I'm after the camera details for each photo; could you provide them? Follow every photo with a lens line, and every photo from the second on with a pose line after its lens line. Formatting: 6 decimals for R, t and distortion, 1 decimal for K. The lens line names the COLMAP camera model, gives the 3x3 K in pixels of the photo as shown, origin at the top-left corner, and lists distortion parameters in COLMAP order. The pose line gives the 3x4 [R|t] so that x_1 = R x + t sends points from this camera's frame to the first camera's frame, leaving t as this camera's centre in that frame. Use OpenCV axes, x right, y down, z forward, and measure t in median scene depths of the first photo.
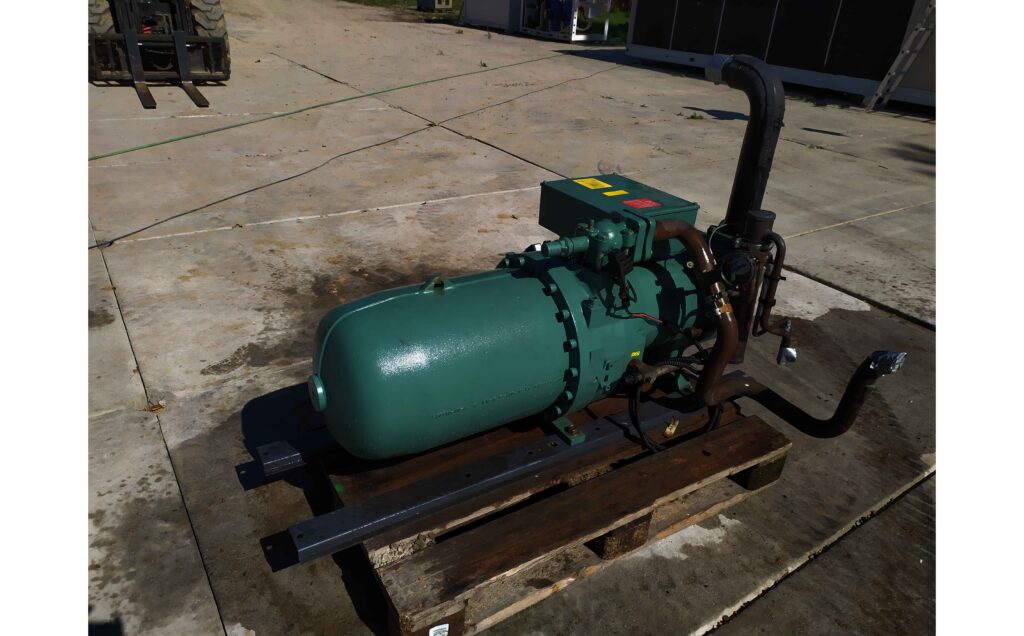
lens RADIAL K [[641.4, 0, 512.0], [0, 641.4, 318.0], [0, 0, 1]] dist [0.009350, 0.002632]
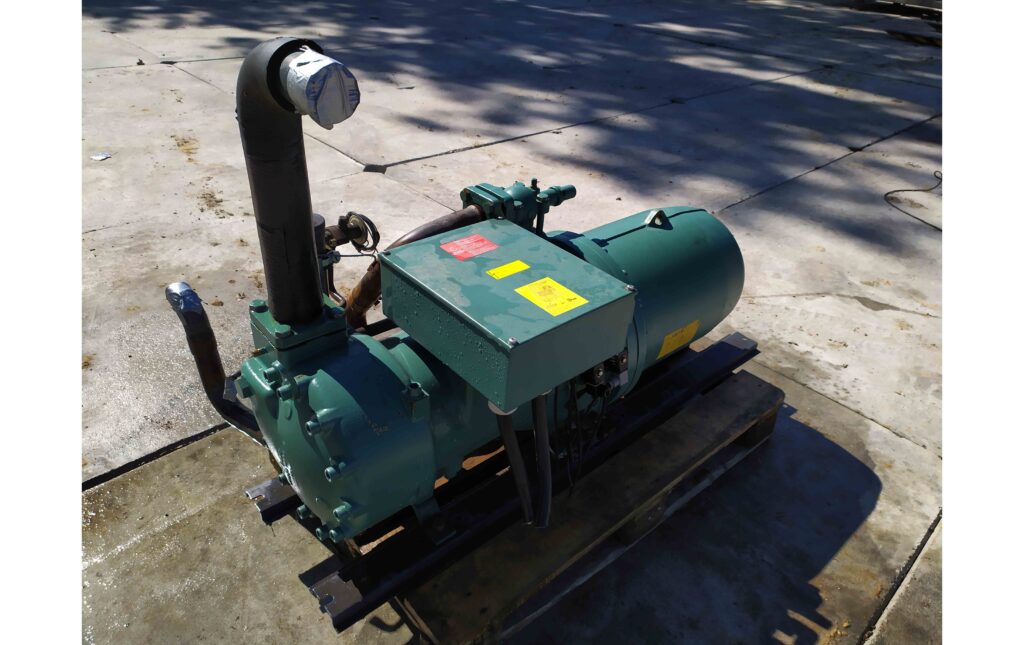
lens RADIAL K [[638.3, 0, 512.0], [0, 638.3, 322.5], [0, 0, 1]] dist [-0.009680, -0.001665]
pose [[-0.977535, -0.009600, -0.210553, 0.294424], [-0.187359, 0.497162, 0.847187, -0.701419], [0.096546, 0.867605, -0.487792, 1.379106]]
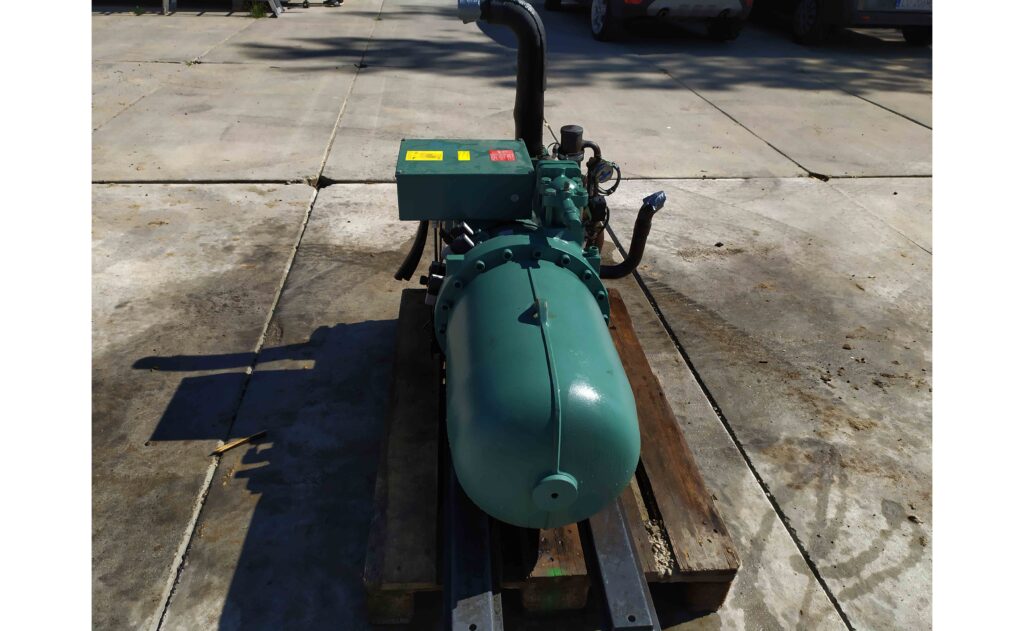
lens RADIAL K [[637.4, 0, 512.0], [0, 637.4, 315.5], [0, 0, 1]] dist [-0.005174, -0.002240]
pose [[0.449961, -0.516301, 0.728675, -0.642234], [0.400835, 0.845896, 0.351840, -0.307747], [-0.798039, 0.133765, 0.587572, 0.427591]]
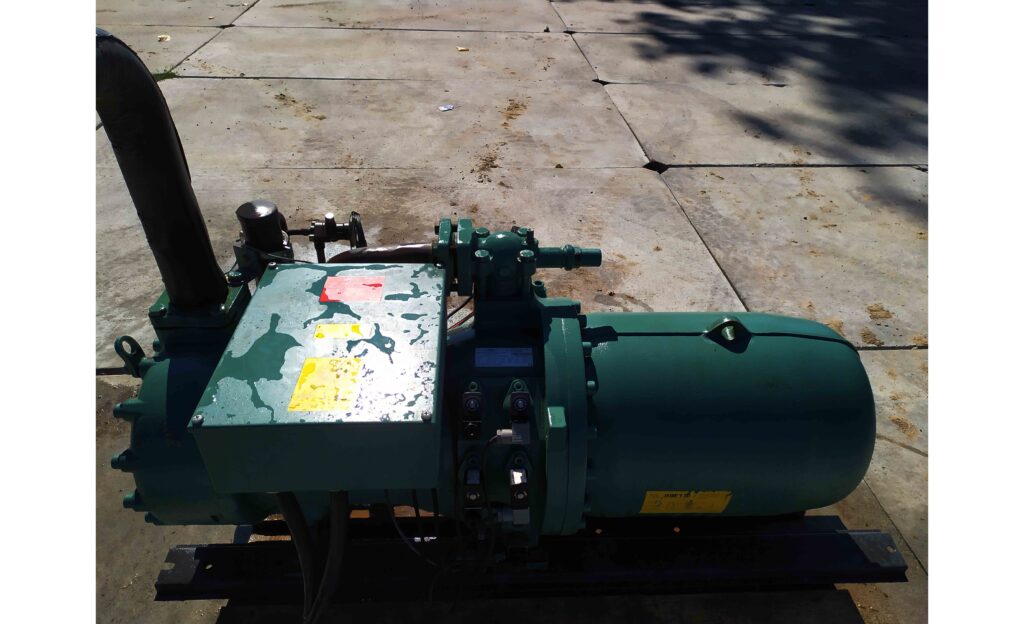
lens RADIAL K [[612.5, 0, 512.0], [0, 612.5, 312.0], [0, 0, 1]] dist [0.000694, -0.001867]
pose [[-0.867652, -0.352404, 0.350701, -0.114403], [0.161936, 0.466608, 0.869513, -0.608986], [-0.470060, 0.811226, -0.347787, 1.124276]]
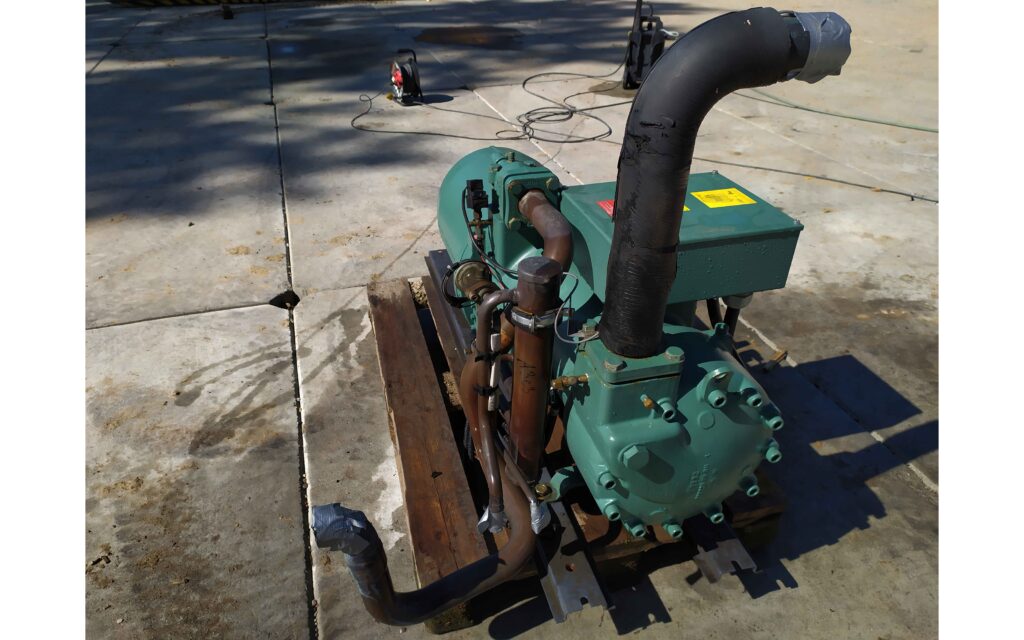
lens RADIAL K [[634.5, 0, 512.0], [0, 634.5, 320.0], [0, 0, 1]] dist [-0.000422, -0.000910]
pose [[-0.276222, 0.467325, -0.839827, 0.844425], [-0.457131, 0.704769, 0.542524, -0.402235], [0.845419, 0.533767, 0.018956, 0.939984]]
